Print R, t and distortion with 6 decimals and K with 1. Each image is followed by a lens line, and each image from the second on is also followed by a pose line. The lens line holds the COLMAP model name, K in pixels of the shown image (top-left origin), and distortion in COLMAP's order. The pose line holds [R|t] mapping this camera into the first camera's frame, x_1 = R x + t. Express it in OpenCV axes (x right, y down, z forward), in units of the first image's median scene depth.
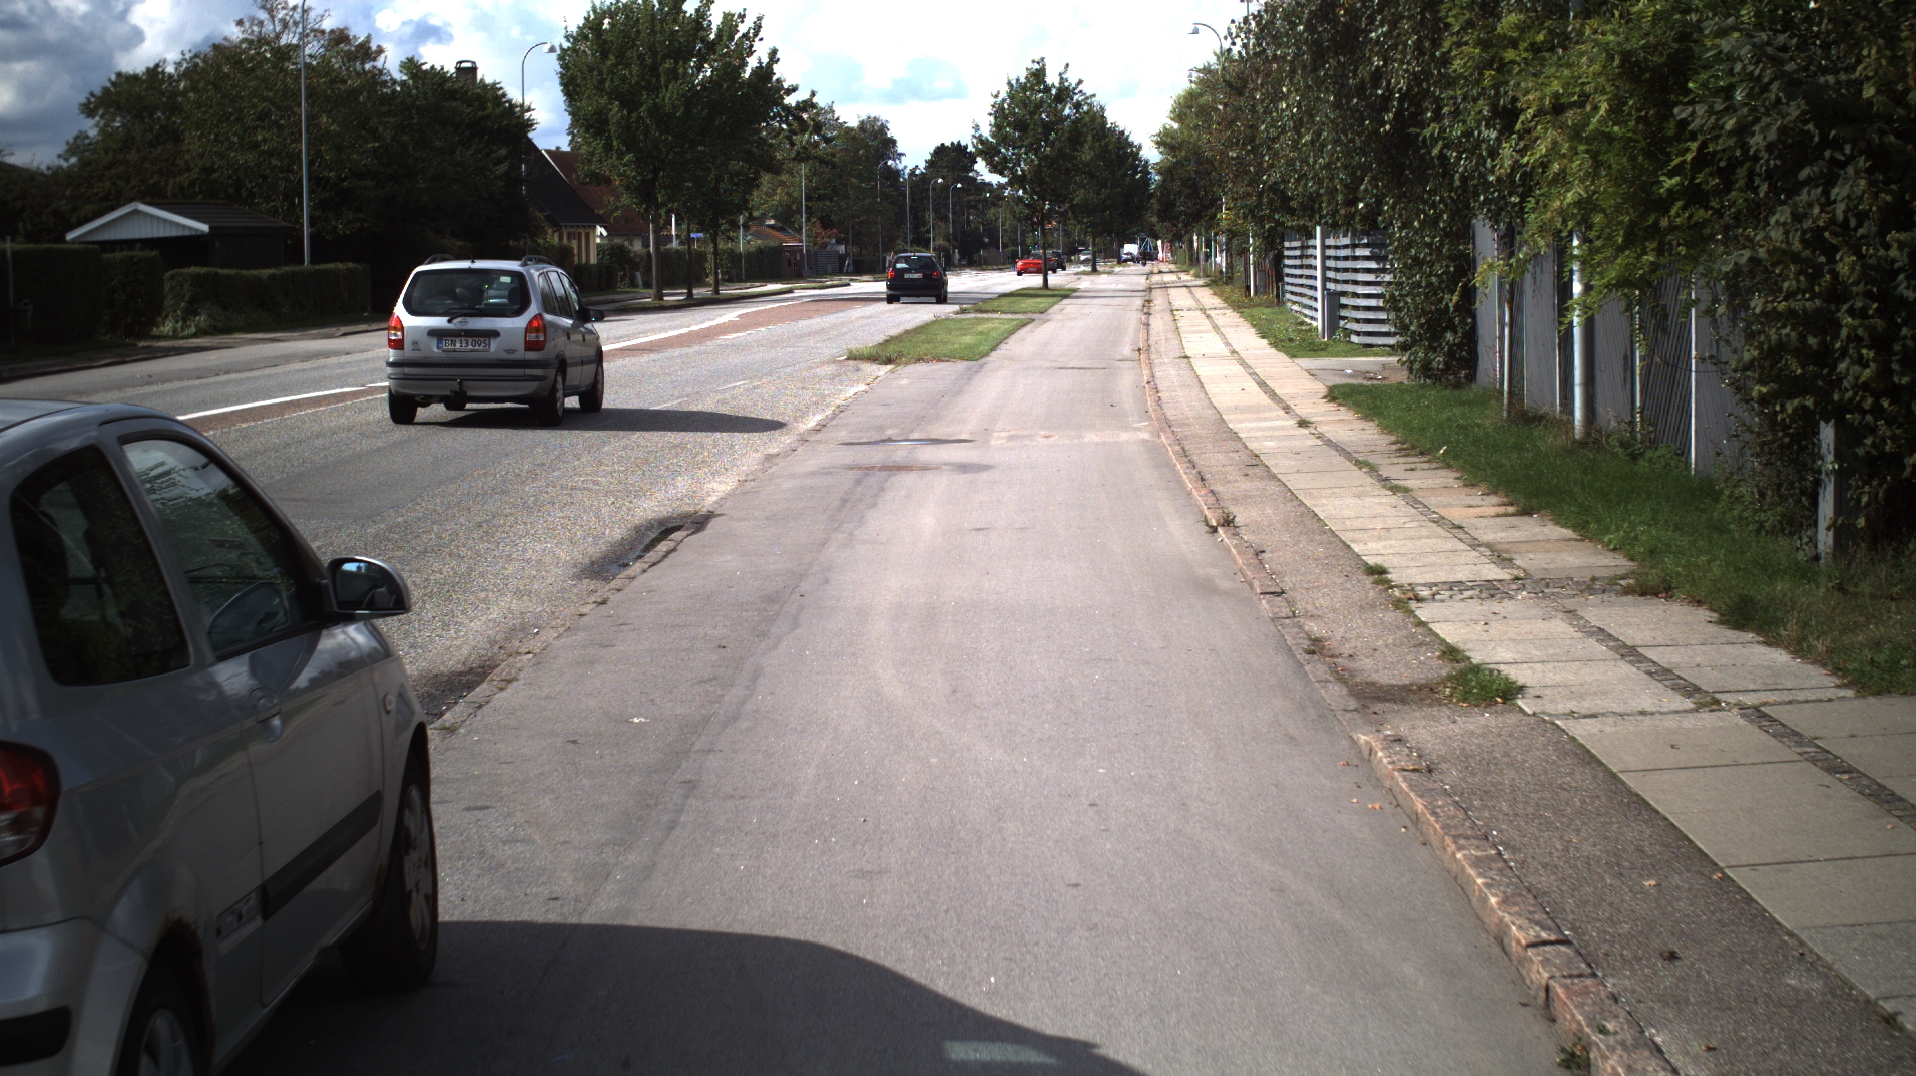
lens RADIAL K [[3033.3, 0, 958.0], [0, 3033.3, 538.0], [0, 0, 1]] dist [-0.218939, 0.096608]
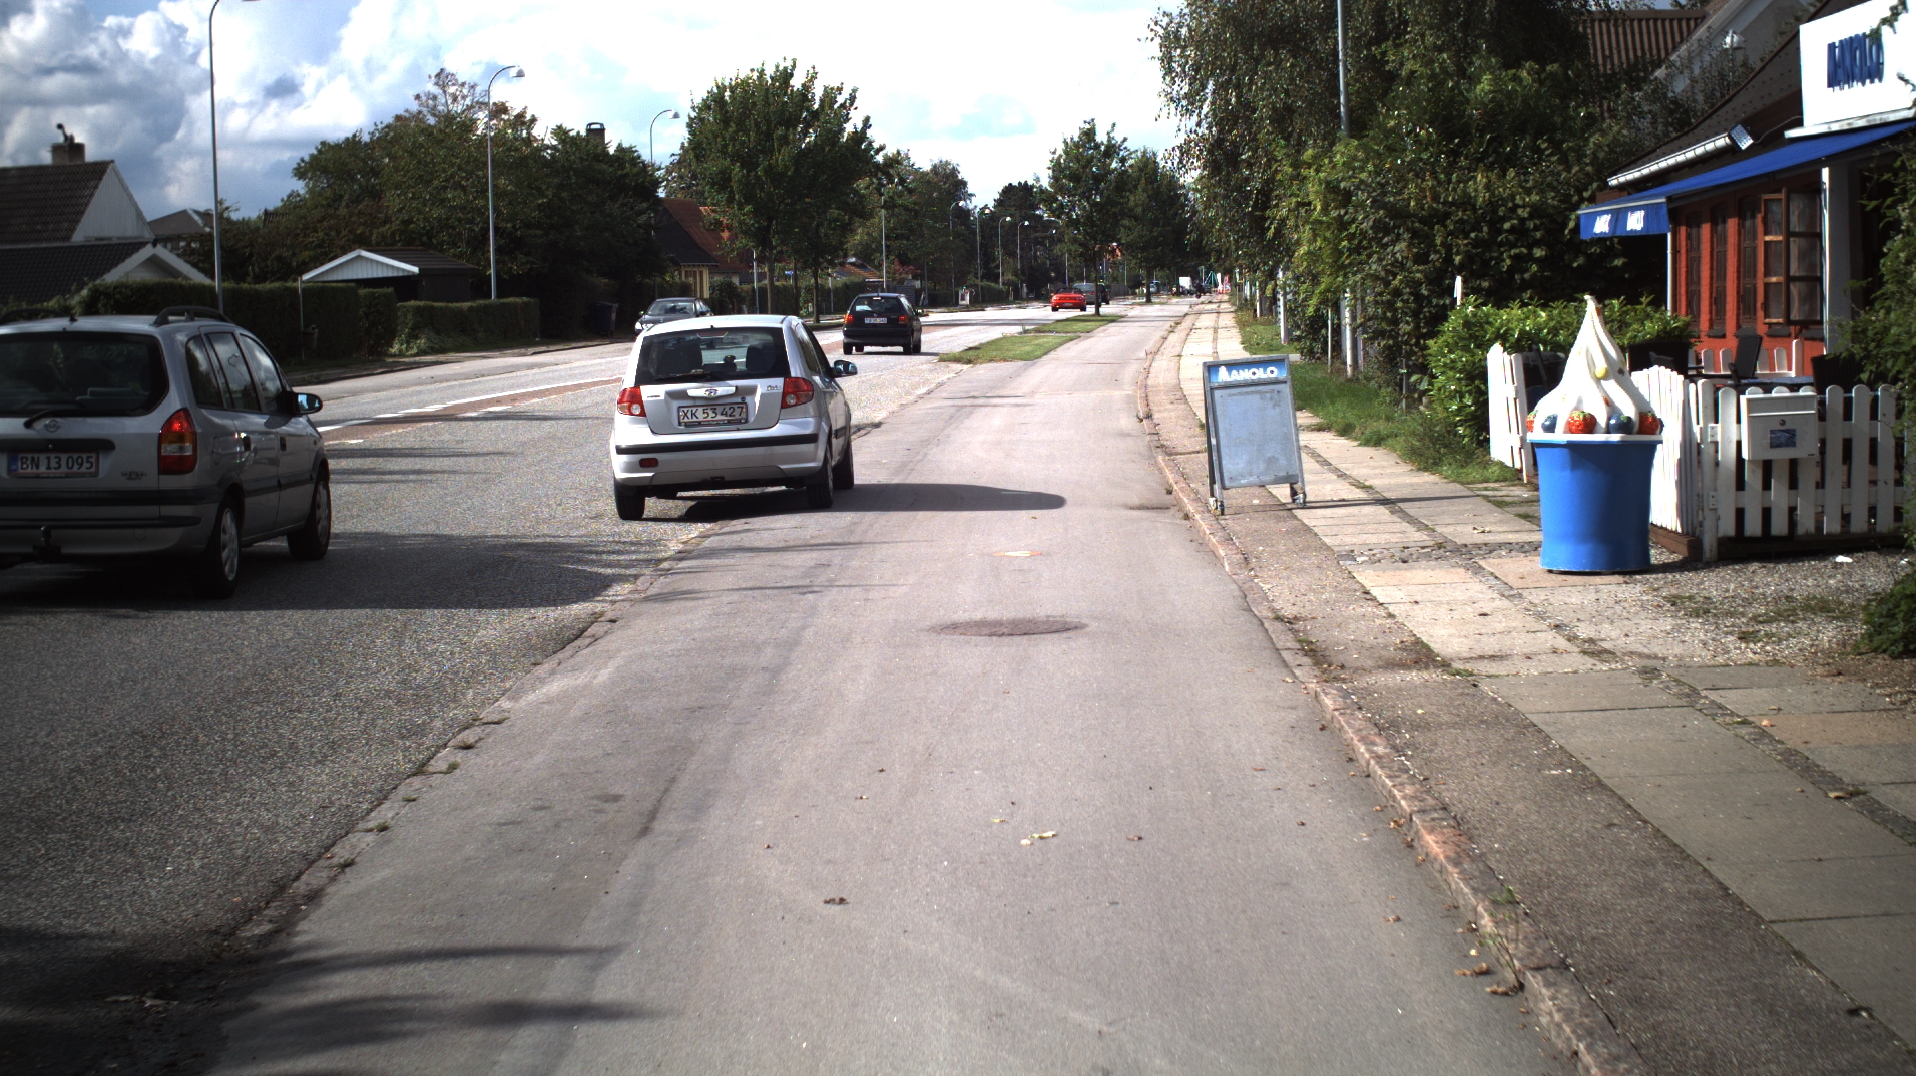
lens RADIAL K [[3033.3, 0, 958.0], [0, 3033.3, 538.0], [0, 0, 1]] dist [-0.218939, 0.096608]
pose [[0.999688, -0.007973, -0.023674, 0.002502], [0.007698, 0.999902, -0.011672, 0.021969], [0.023765, 0.011486, 0.999652, -0.222433]]
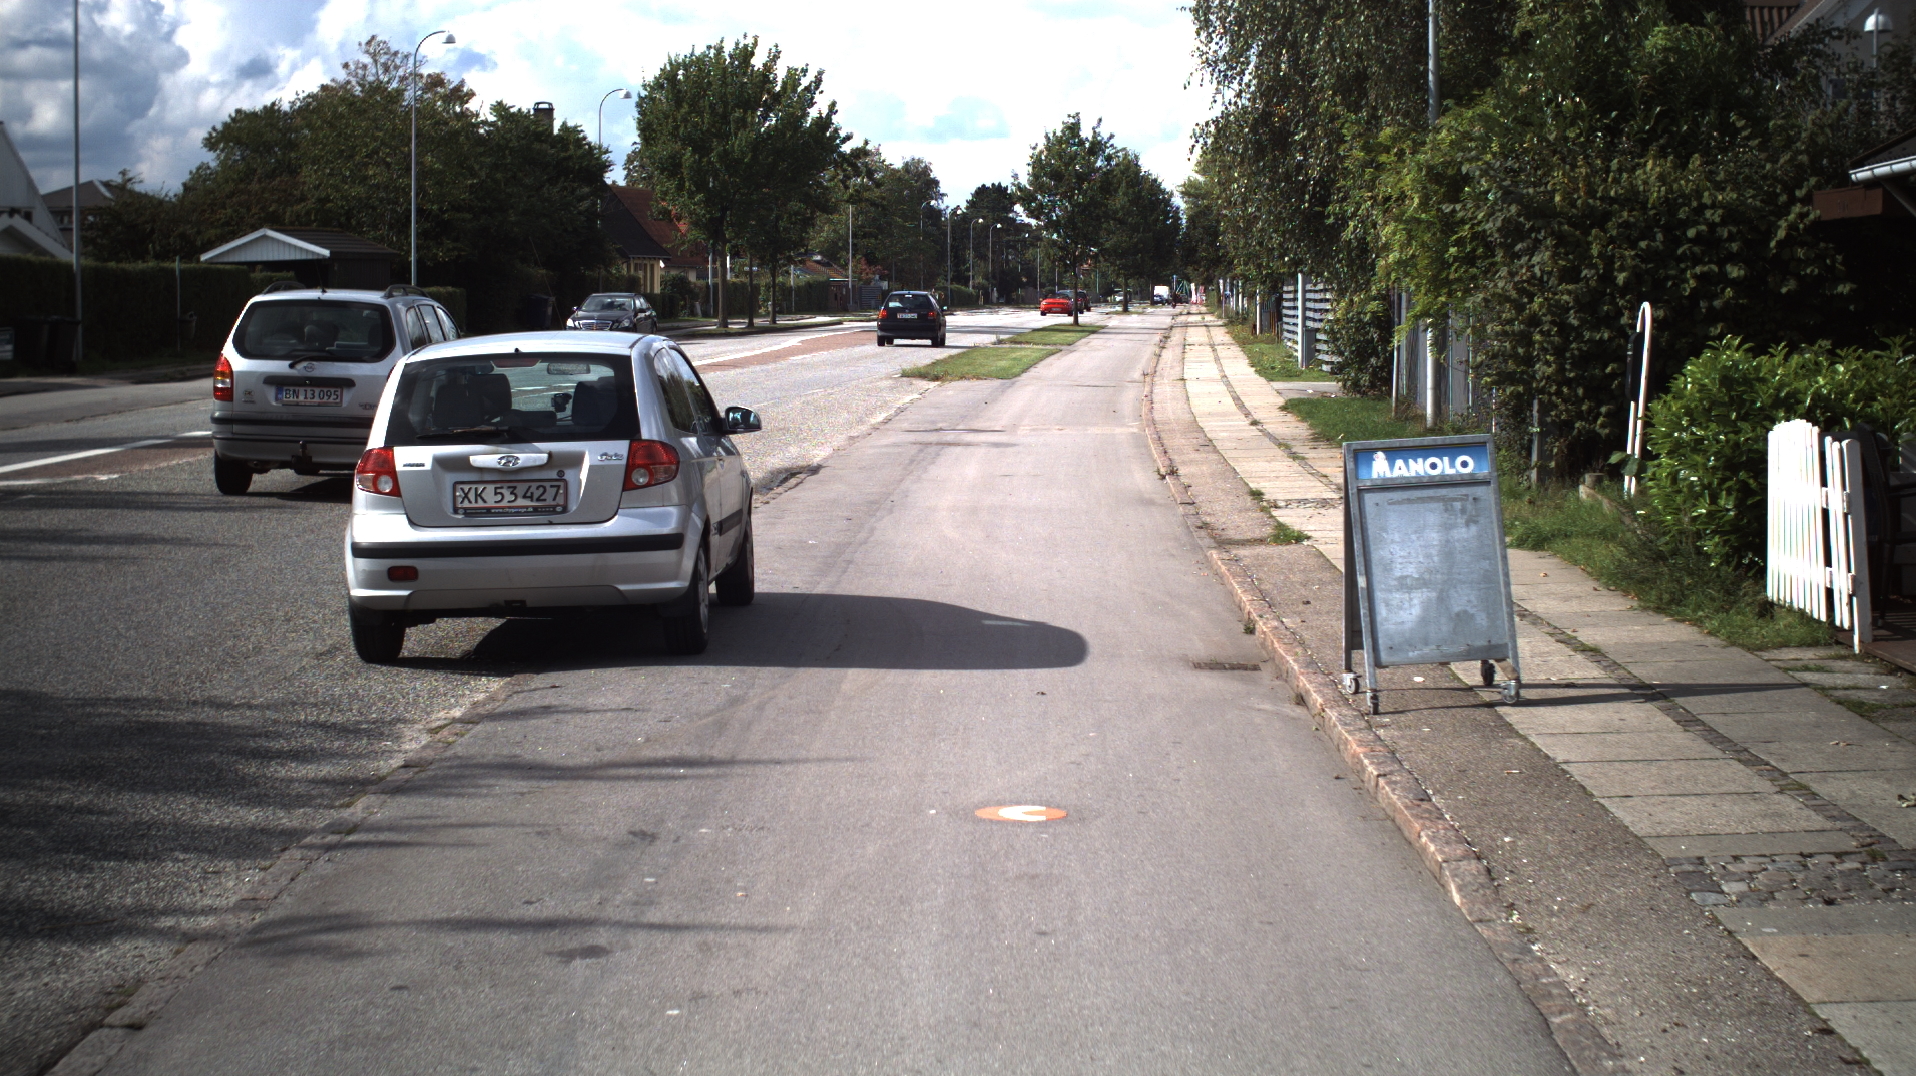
lens RADIAL K [[3033.3, 0, 958.0], [0, 3033.3, 538.0], [0, 0, 1]] dist [-0.218939, 0.096608]
pose [[0.999700, 0.021907, -0.010932, 0.000093], [-0.022044, 0.999679, -0.012487, 0.010975], [0.010655, 0.012724, 0.999862, -0.111444]]
